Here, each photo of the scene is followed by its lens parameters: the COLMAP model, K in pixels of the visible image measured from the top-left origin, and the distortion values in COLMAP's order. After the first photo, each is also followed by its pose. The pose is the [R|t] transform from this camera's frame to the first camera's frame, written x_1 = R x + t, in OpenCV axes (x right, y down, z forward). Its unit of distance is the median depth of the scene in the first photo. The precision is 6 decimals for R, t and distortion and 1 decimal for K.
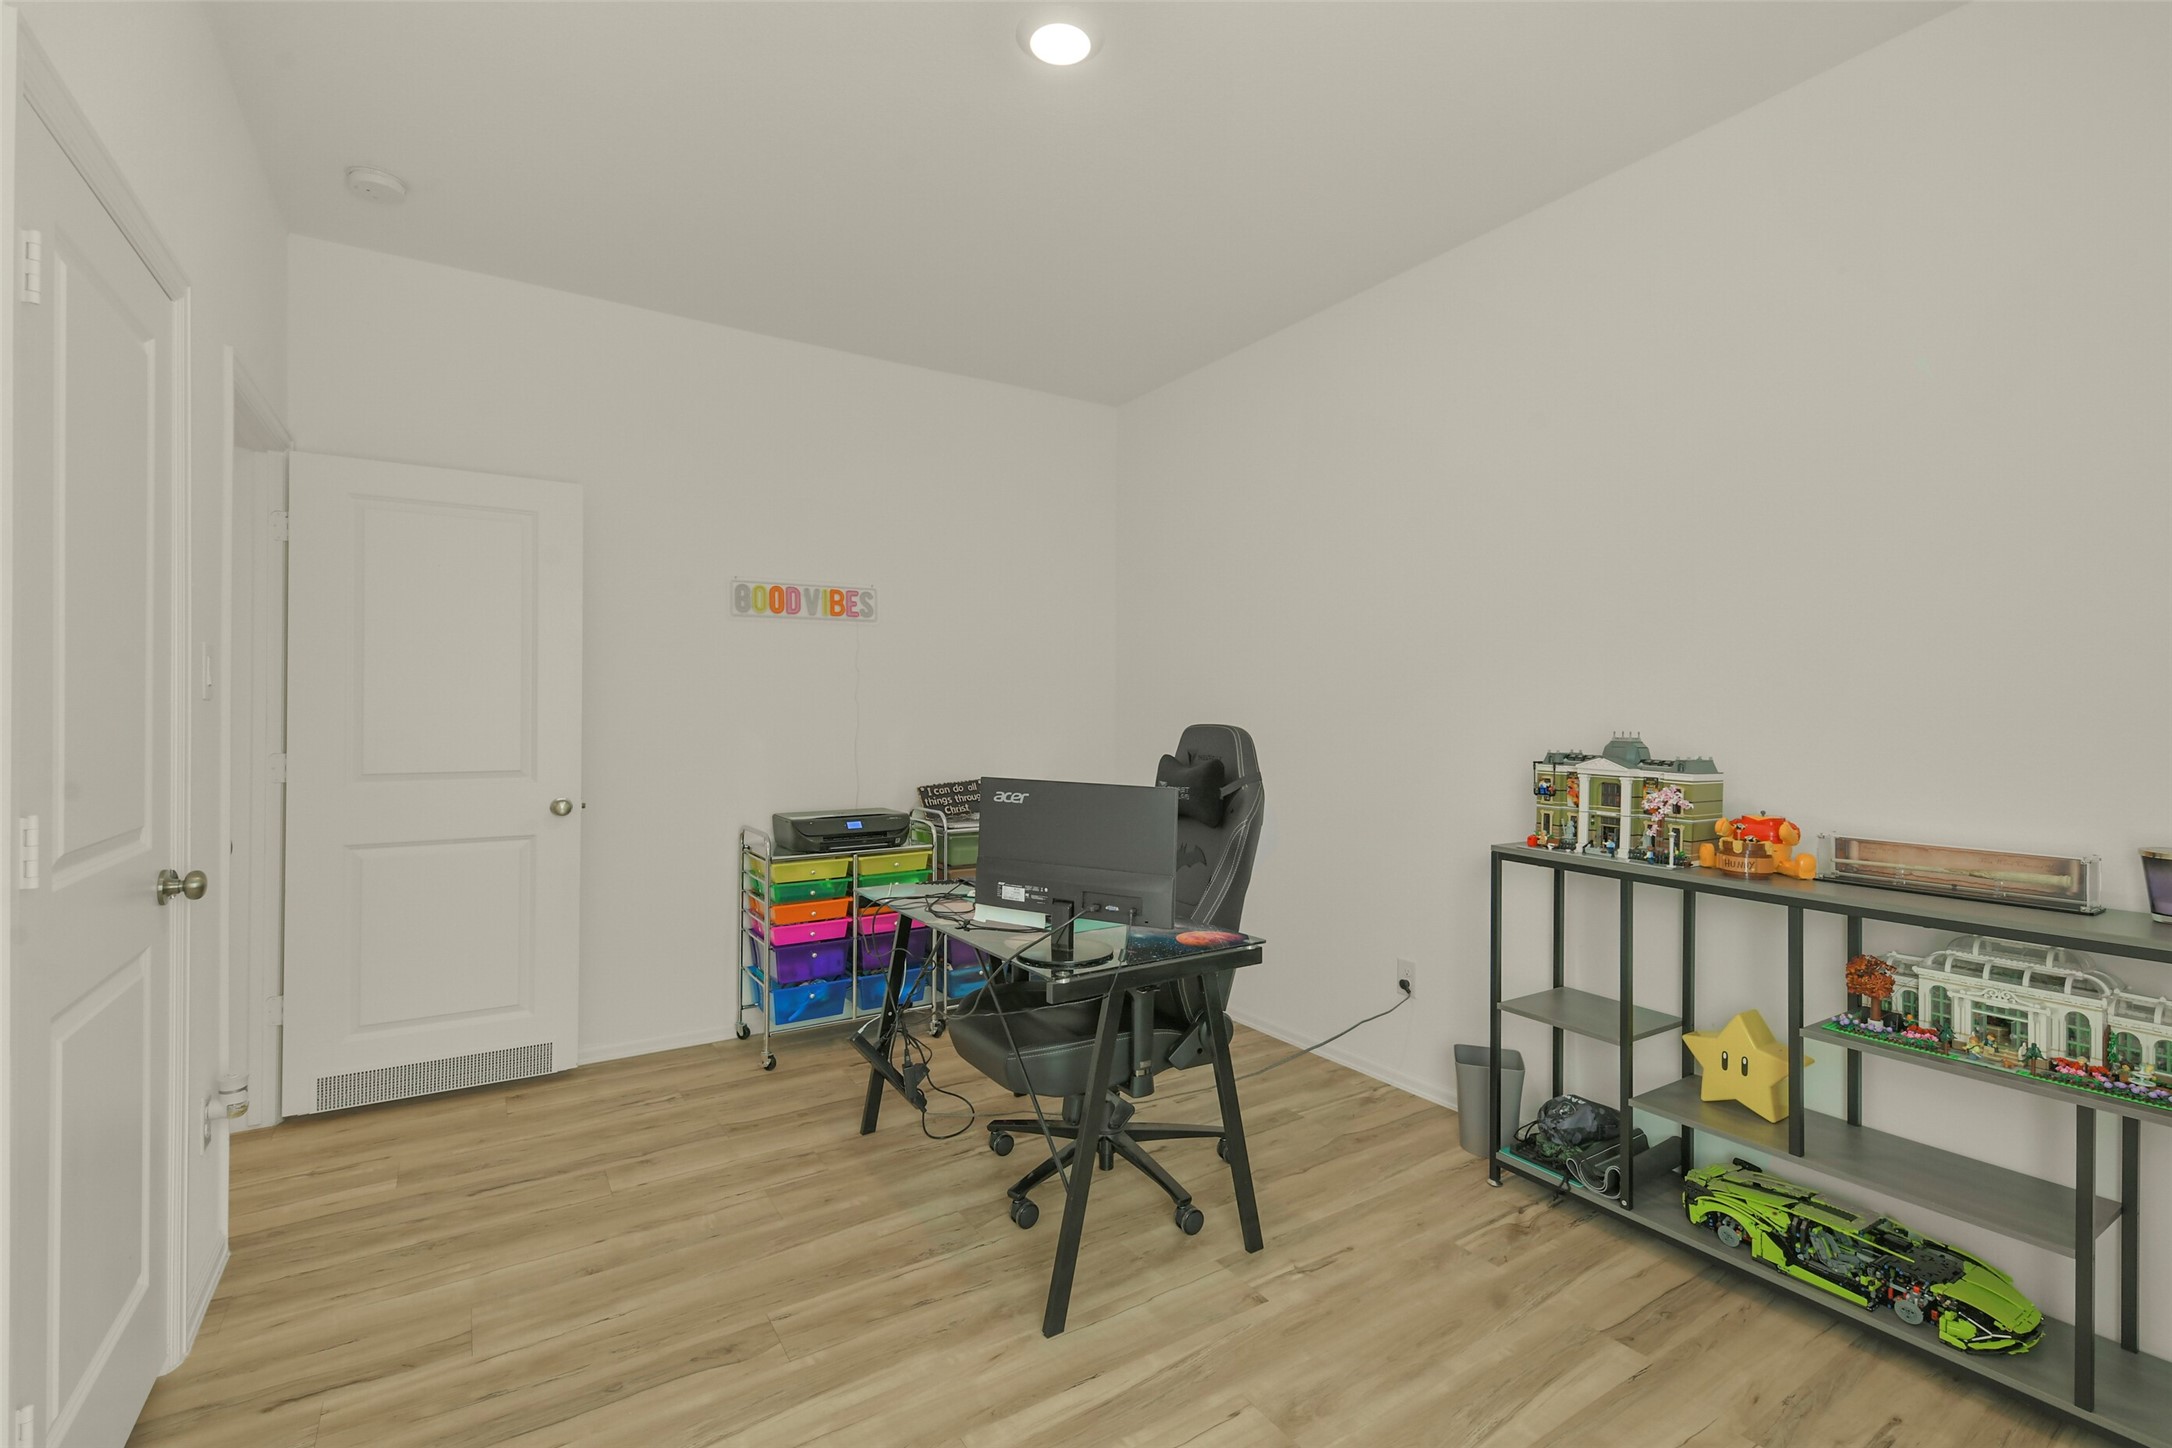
lens RADIAL K [[937.5, 0, 1096.1], [0, 937.5, 723.0], [0, 0, 1]] dist [0.000093, -0.010626]
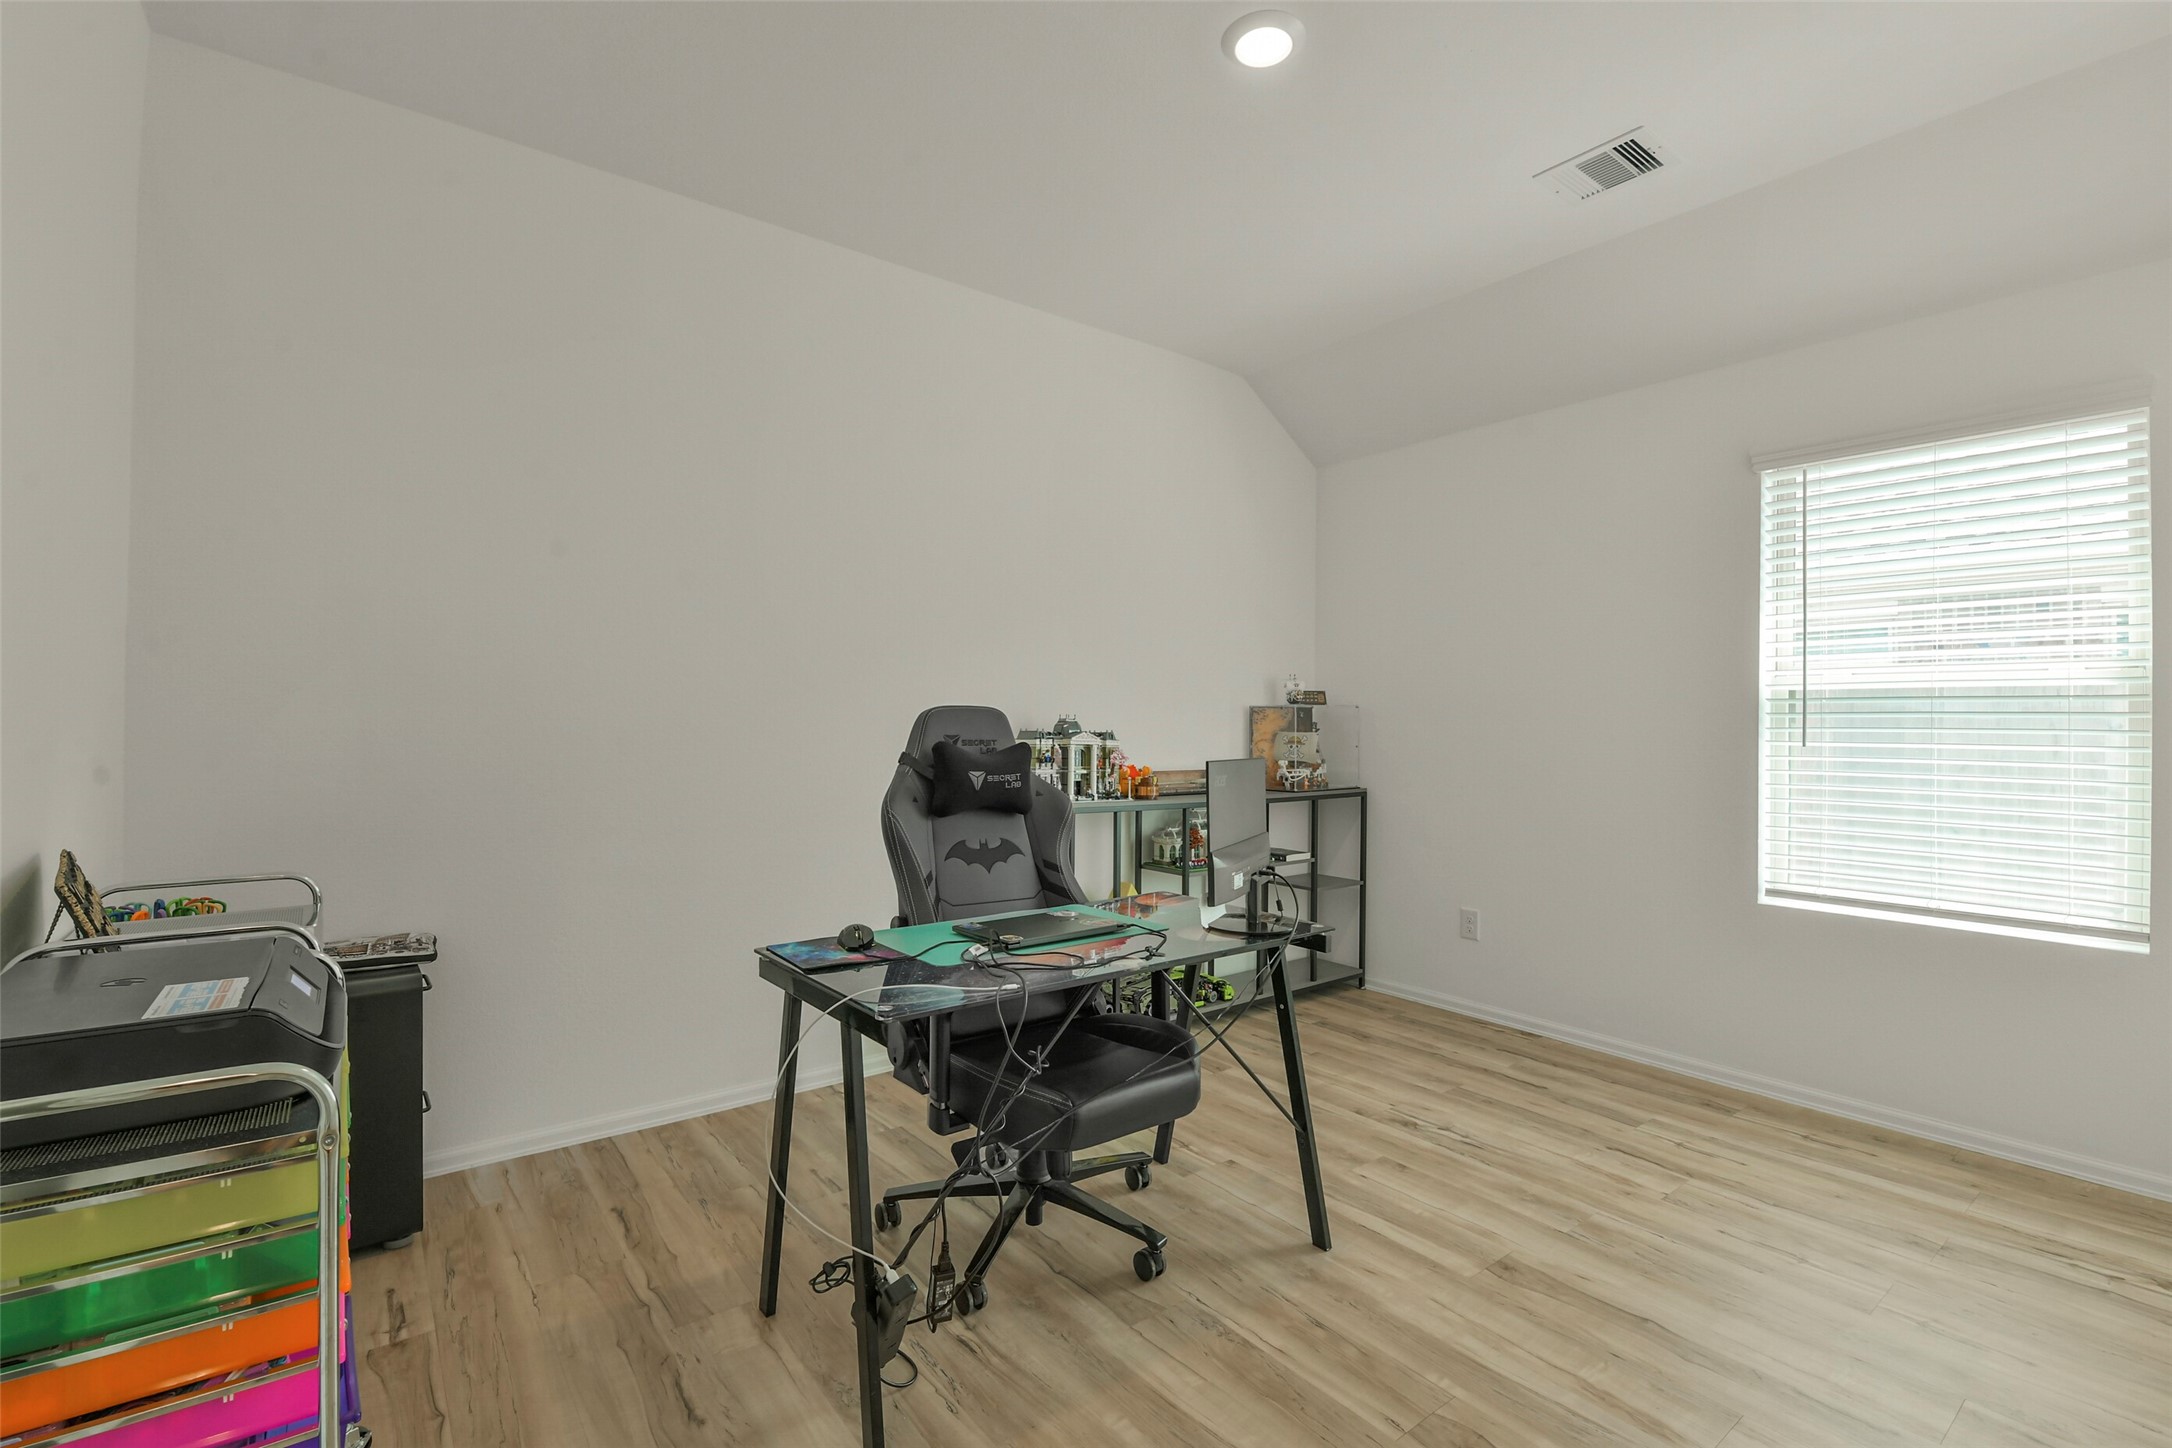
lens RADIAL K [[983.6, 0, 1086.0], [0, 983.6, 724.0], [0, 0, 1]] dist [-0.000267, -0.010803]
pose [[-0.063636, -0.014057, 0.997874, -1.123141], [-0.002214, 0.999900, 0.013945, 0.002894], [-0.997971, -0.001322, -0.063661, 1.269605]]
